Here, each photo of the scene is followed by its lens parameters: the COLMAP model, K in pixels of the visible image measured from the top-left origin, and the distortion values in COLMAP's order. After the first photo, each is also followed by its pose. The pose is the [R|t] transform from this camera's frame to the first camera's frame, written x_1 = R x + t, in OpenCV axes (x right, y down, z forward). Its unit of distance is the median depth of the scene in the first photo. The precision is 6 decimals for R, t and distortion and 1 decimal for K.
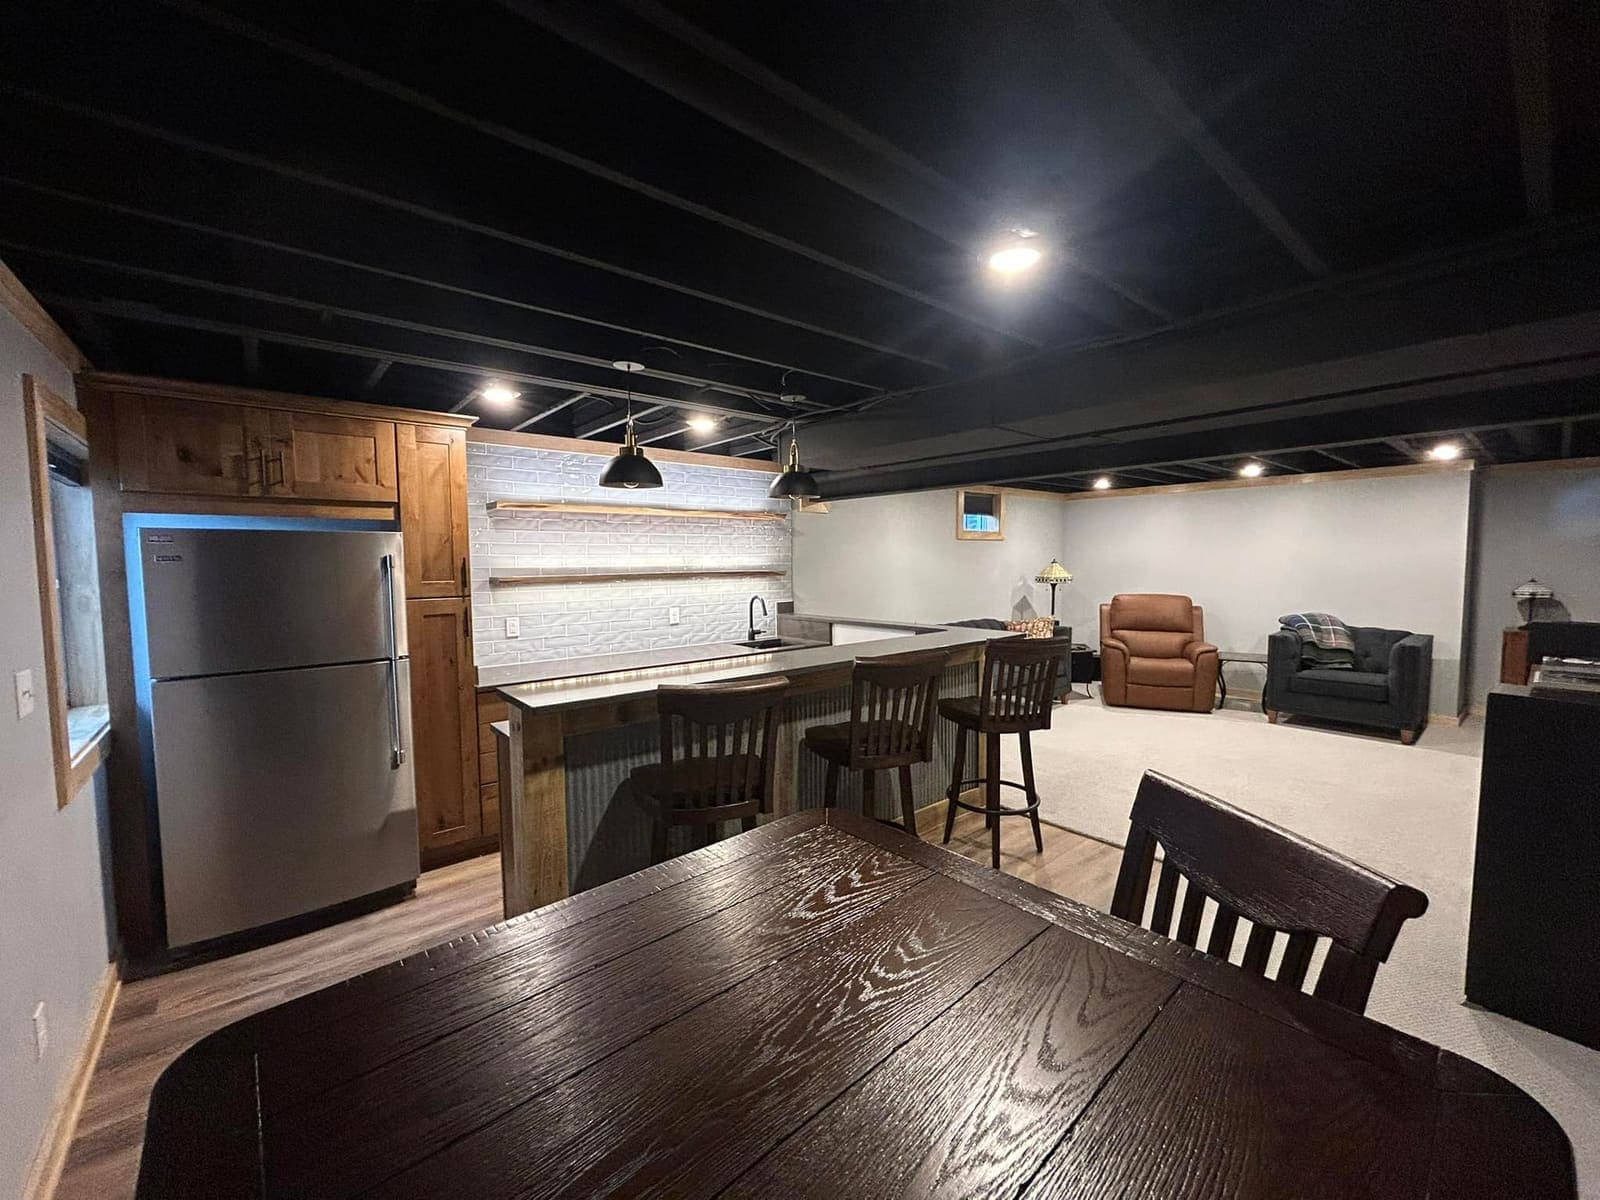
lens RADIAL K [[635.8, 0, 796.9], [0, 635.8, 598.6], [0, 0, 1]] dist [0.002600, 0.000605]
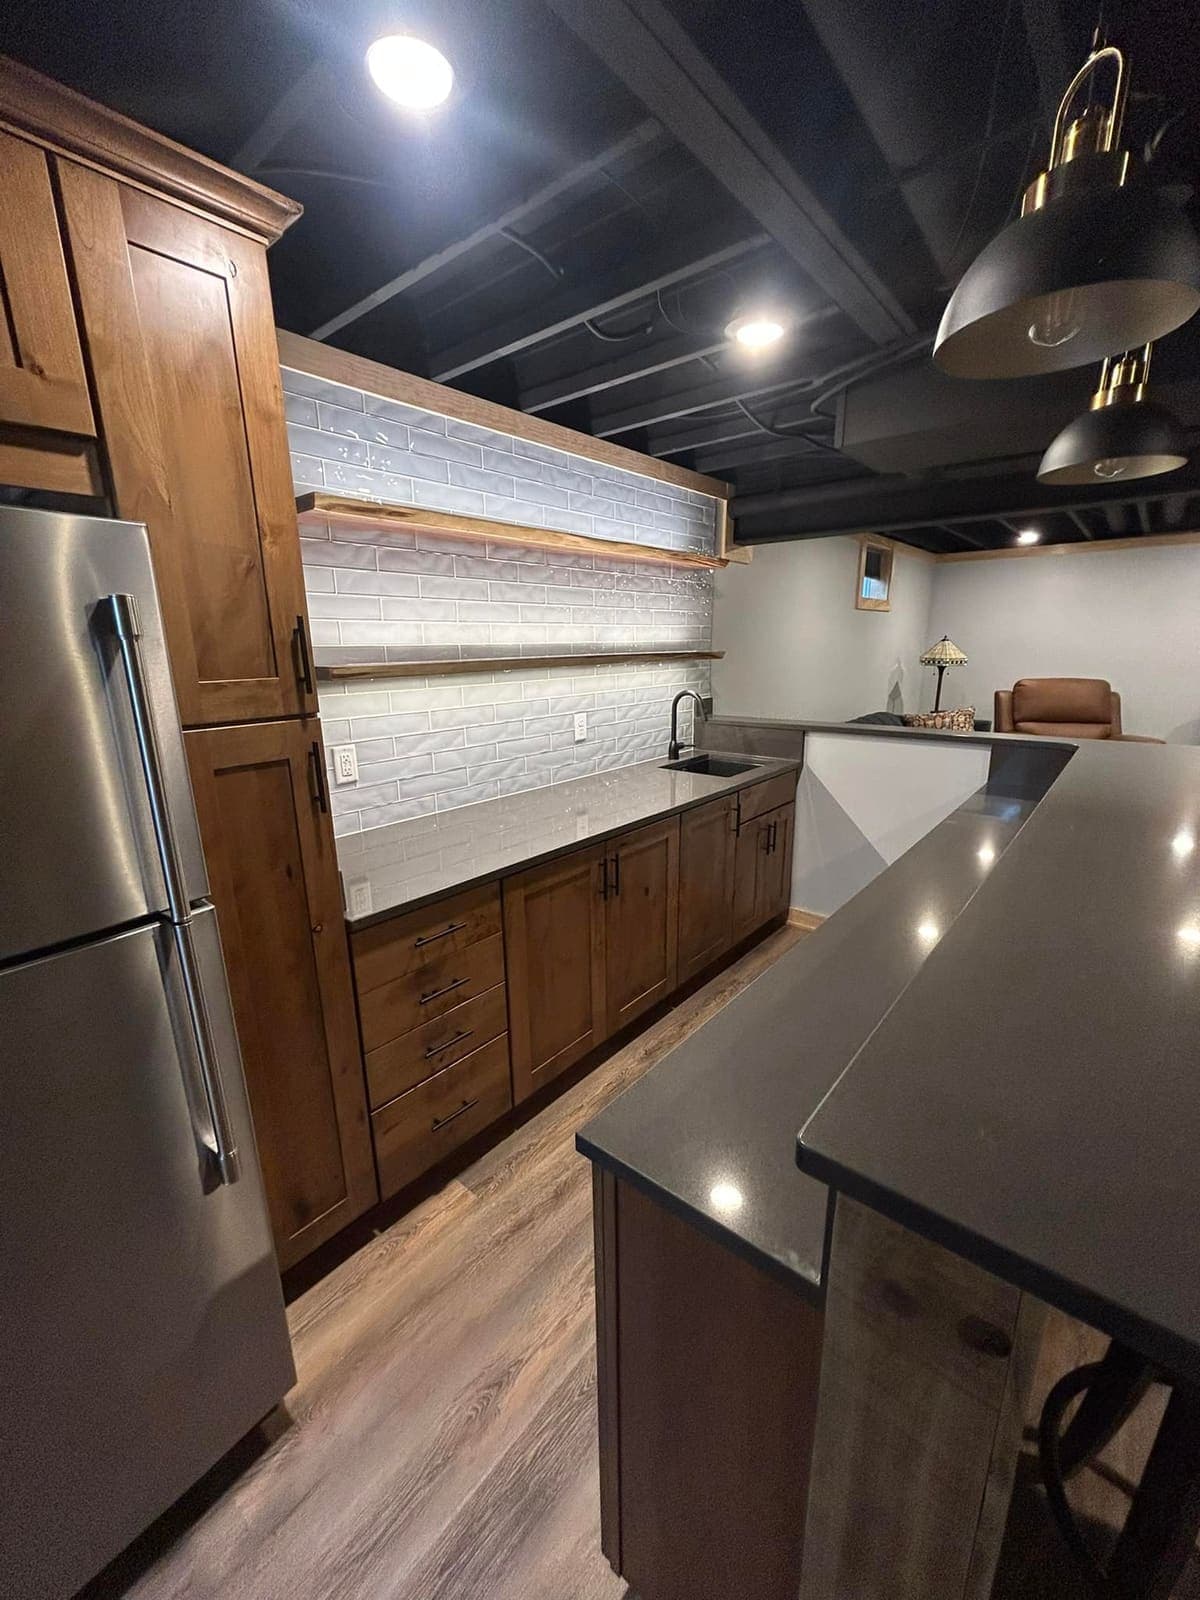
lens RADIAL K [[635.8, 0, 600.0], [0, 635.8, 800.0], [0, 0, 1]] dist [0.002600, 0.000605]
pose [[0.984358, -0.045546, 0.170189, -0.282919], [0.014013, 0.983186, 0.182067, -0.015188], [-0.175620, -0.176834, 0.968446, 0.390467]]
